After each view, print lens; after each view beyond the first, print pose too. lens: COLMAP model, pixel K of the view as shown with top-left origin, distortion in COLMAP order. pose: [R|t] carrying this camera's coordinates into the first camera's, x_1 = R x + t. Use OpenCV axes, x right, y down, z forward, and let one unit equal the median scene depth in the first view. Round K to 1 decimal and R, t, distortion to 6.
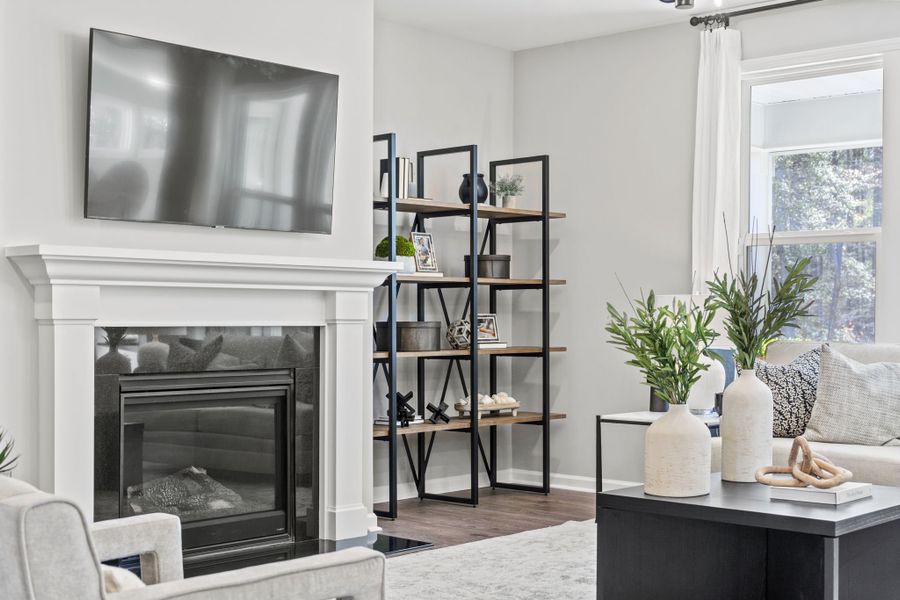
lens RADIAL K [[1282.0, 0, 449.3], [0, 1282.0, 305.9], [0, 0, 1]] dist [0.030599, 0.000000]
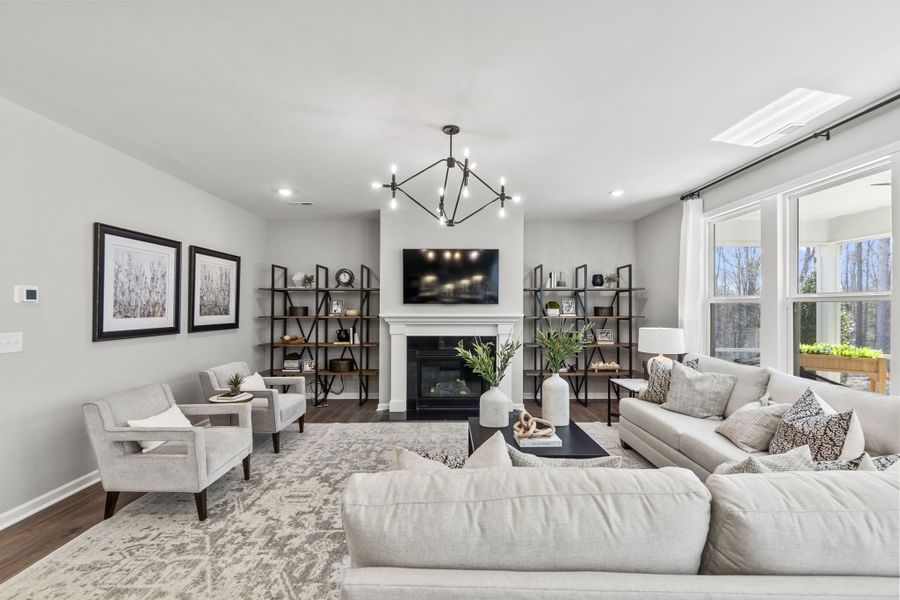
lens RADIAL K [[384.5, 0, 451.6], [0, 384.5, 303.2], [0, 0, 1]] dist [-0.002789, 0.000516]
pose [[0.677628, -0.012369, -0.735301, 0.433003], [0.008138, 0.999923, -0.009321, -0.047504], [0.735360, 0.000332, 0.677677, 0.311737]]
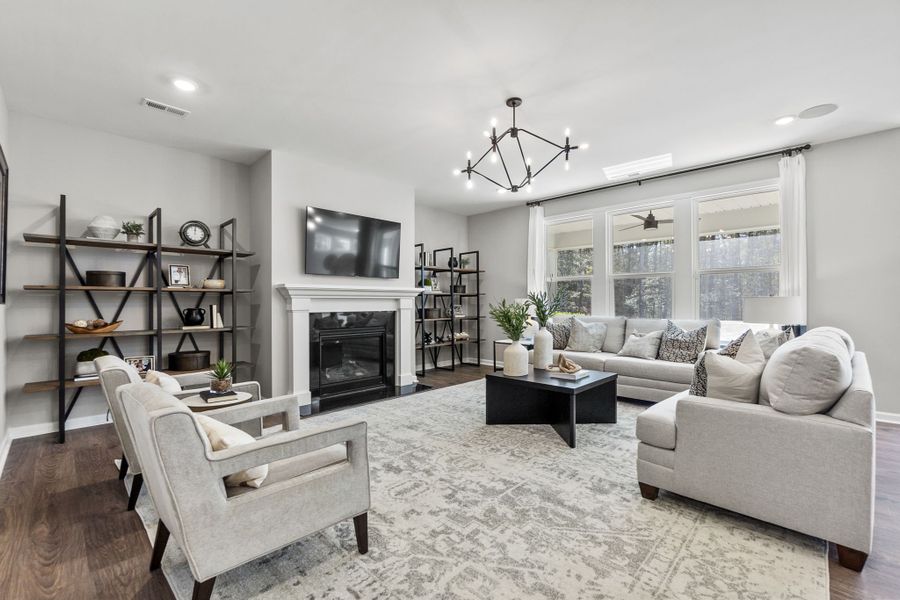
lens RADIAL K [[389.6, 0, 448.8], [0, 389.6, 299.7], [0, 0, 1]] dist [-0.002436, 0.000797]
pose [[0.999286, -0.008809, -0.036741, 0.047110], [0.008793, 0.999961, -0.000591, -0.007002], [0.036745, 0.000267, 0.999325, 0.126388]]
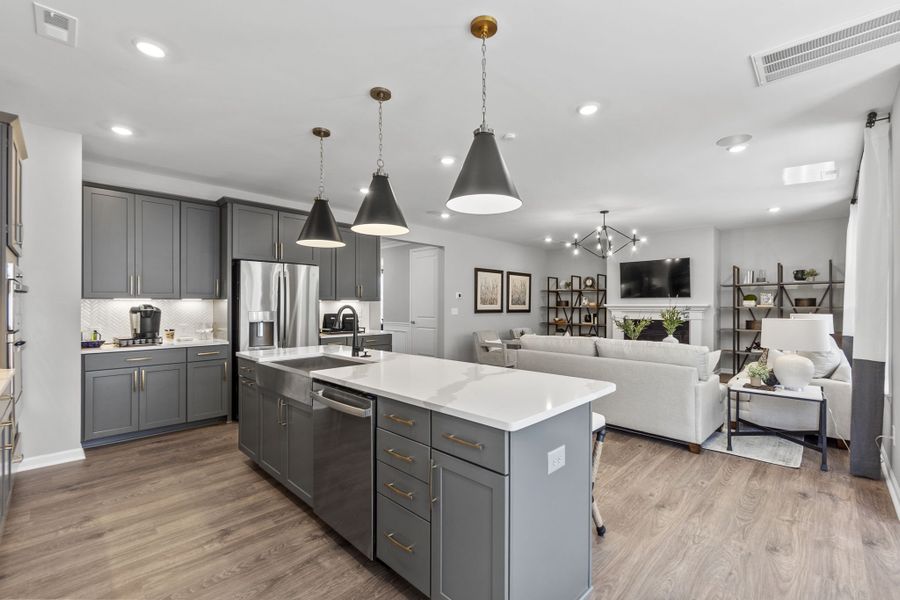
lens RADIAL K [[389.6, 0, 451.4], [0, 389.6, 307.2], [0, 0, 1]] dist [-0.002436, 0.000797]
pose [[-0.041770, -0.003112, -0.999122, 1.054842], [0.004931, 0.999982, -0.003321, -0.023425], [0.999115, -0.005066, -0.041754, 0.285138]]
